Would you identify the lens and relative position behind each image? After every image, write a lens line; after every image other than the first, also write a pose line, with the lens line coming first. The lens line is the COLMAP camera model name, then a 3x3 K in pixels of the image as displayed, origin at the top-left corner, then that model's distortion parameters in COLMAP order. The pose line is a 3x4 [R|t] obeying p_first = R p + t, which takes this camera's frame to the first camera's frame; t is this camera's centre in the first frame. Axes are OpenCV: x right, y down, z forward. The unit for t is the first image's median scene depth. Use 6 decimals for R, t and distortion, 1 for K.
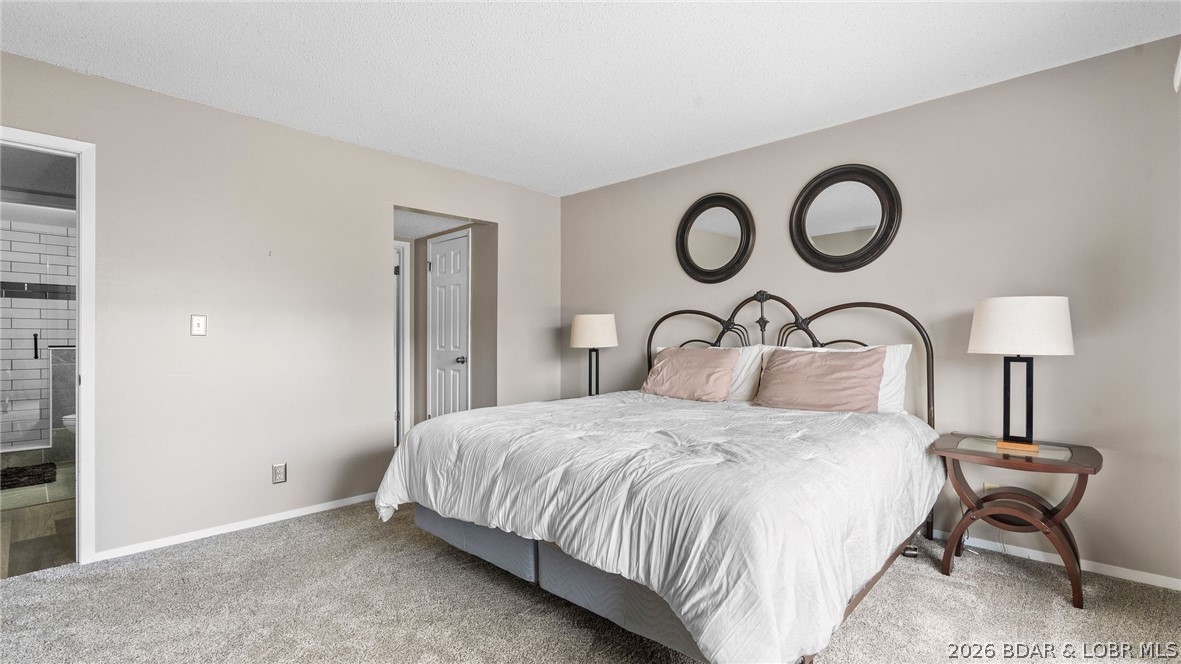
lens RADIAL K [[526.2, 0, 586.0], [0, 526.2, 335.9], [0, 0, 1]] dist [-0.005615, 0.003290]
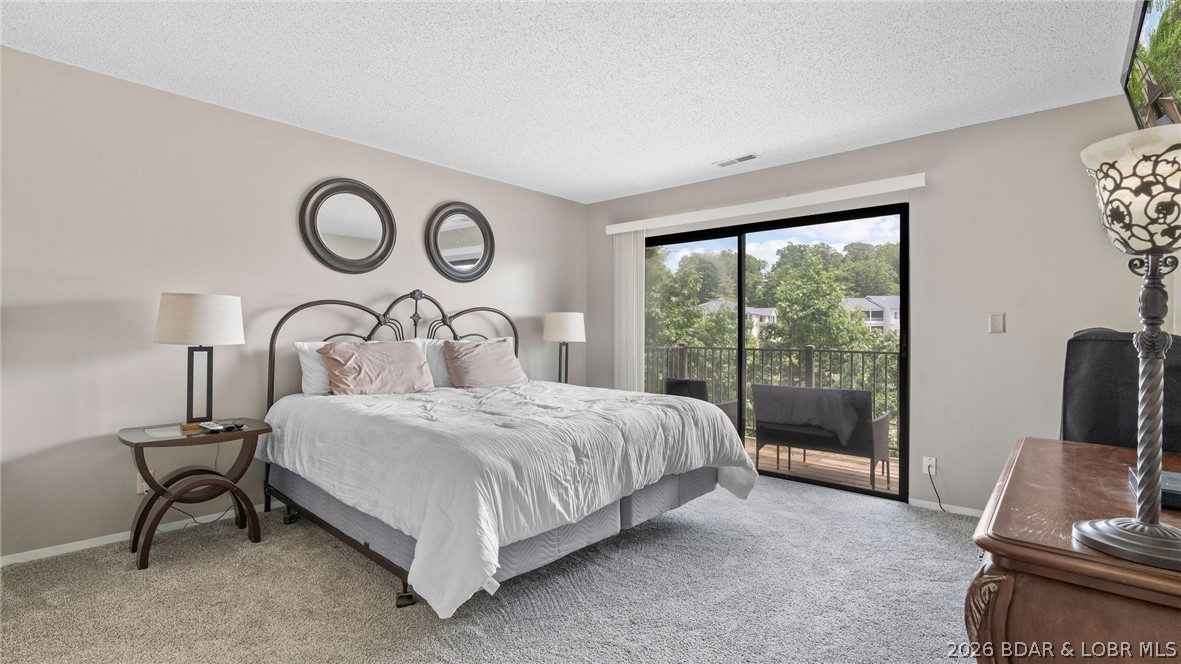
lens RADIAL K [[526.2, 0, 584.1], [0, 526.2, 331.4], [0, 0, 1]] dist [-0.005615, 0.003290]
pose [[-0.011698, 0.001381, 0.999931, -0.807981], [-0.013048, 0.999914, -0.001533, -0.000043], [-0.999846, -0.013065, -0.011679, 0.662904]]
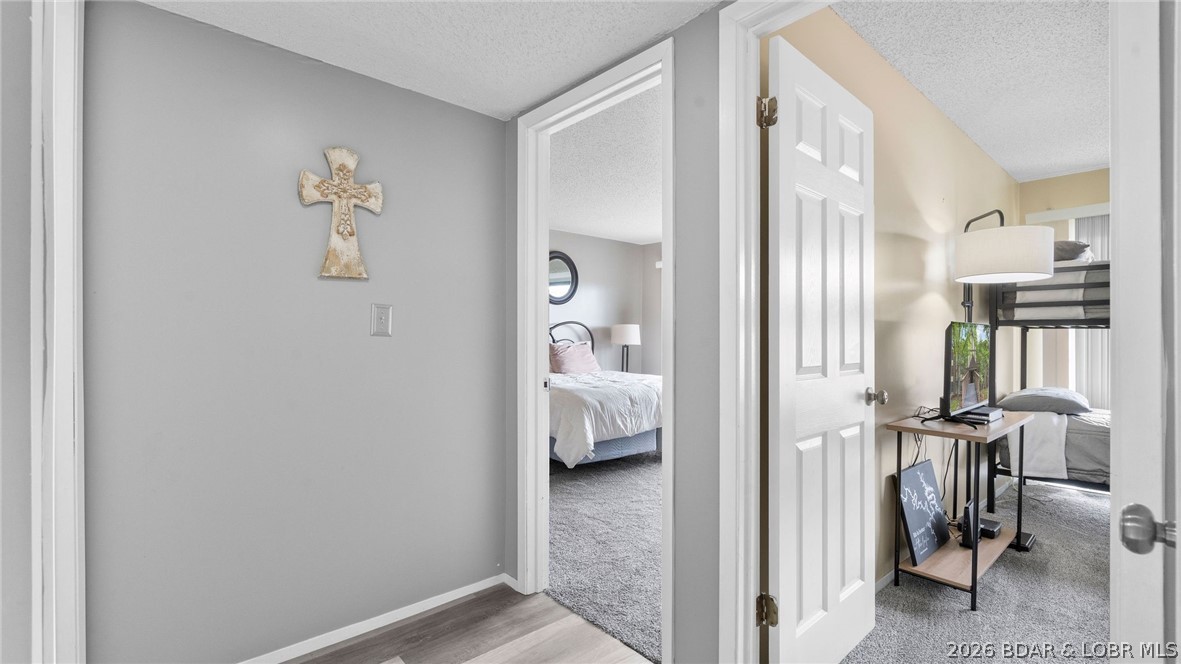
lens RADIAL K [[526.2, 0, 593.2], [0, 526.2, 337.8], [0, 0, 1]] dist [-0.005615, 0.003290]
pose [[0.090104, -0.000833, 0.995932, -1.415312], [-0.014397, 0.999894, 0.002138, -0.003078], [-0.995828, -0.014531, 0.090082, 0.642133]]
